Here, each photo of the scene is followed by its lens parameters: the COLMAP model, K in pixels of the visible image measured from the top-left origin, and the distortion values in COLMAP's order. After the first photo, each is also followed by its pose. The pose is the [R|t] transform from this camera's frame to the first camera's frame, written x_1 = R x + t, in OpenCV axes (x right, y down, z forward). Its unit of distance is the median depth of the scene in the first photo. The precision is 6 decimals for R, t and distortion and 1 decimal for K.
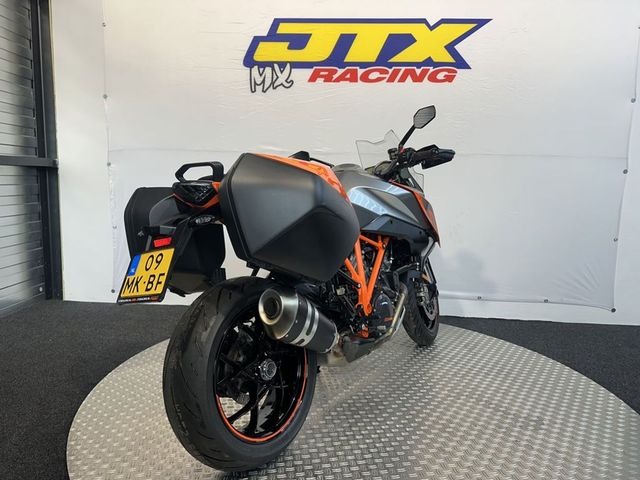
lens RADIAL K [[388.8, 0, 320.1], [0, 388.8, 224.7], [0, 0, 1]] dist [-0.006535, -0.001167]
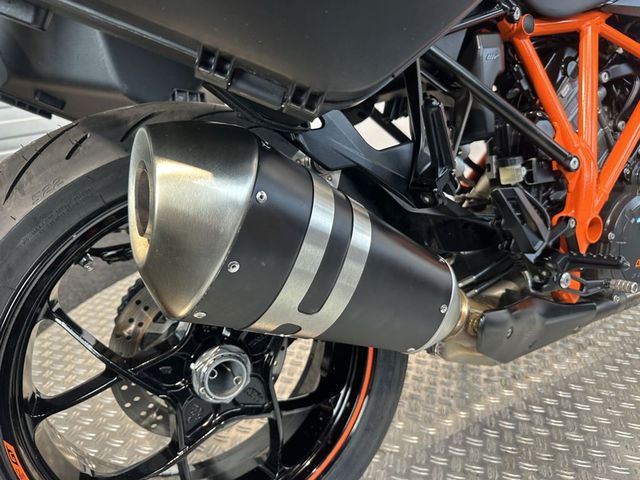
lens RADIAL K [[450.8, 0, 319.4], [0, 450.8, 229.1], [0, 0, 1]] dist [0.000828, -0.005793]
pose [[0.903155, 0.124683, -0.410811, 0.063389], [-0.008093, 0.961673, 0.274080, 0.097362], [0.429238, -0.244212, 0.869549, 0.498719]]
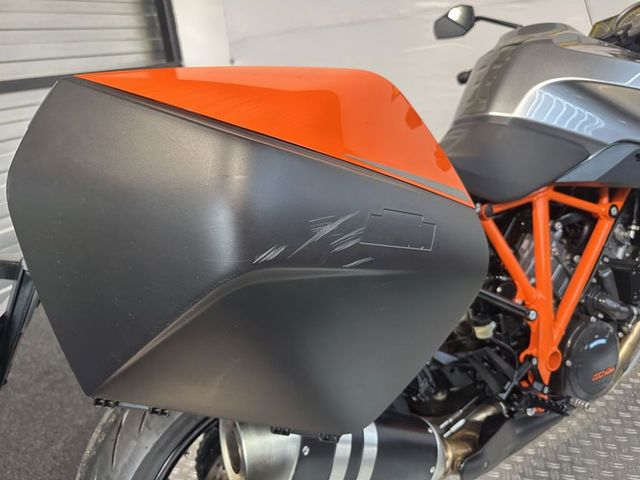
lens RADIAL K [[438.6, 0, 318.0], [0, 438.6, 230.9], [0, 0, 1]] dist [-0.002446, -0.003542]
pose [[0.886858, 0.051532, -0.459160, 0.100897], [0.080142, 0.961541, 0.262708, -0.085803], [0.455039, -0.269783, 0.848620, 0.442371]]
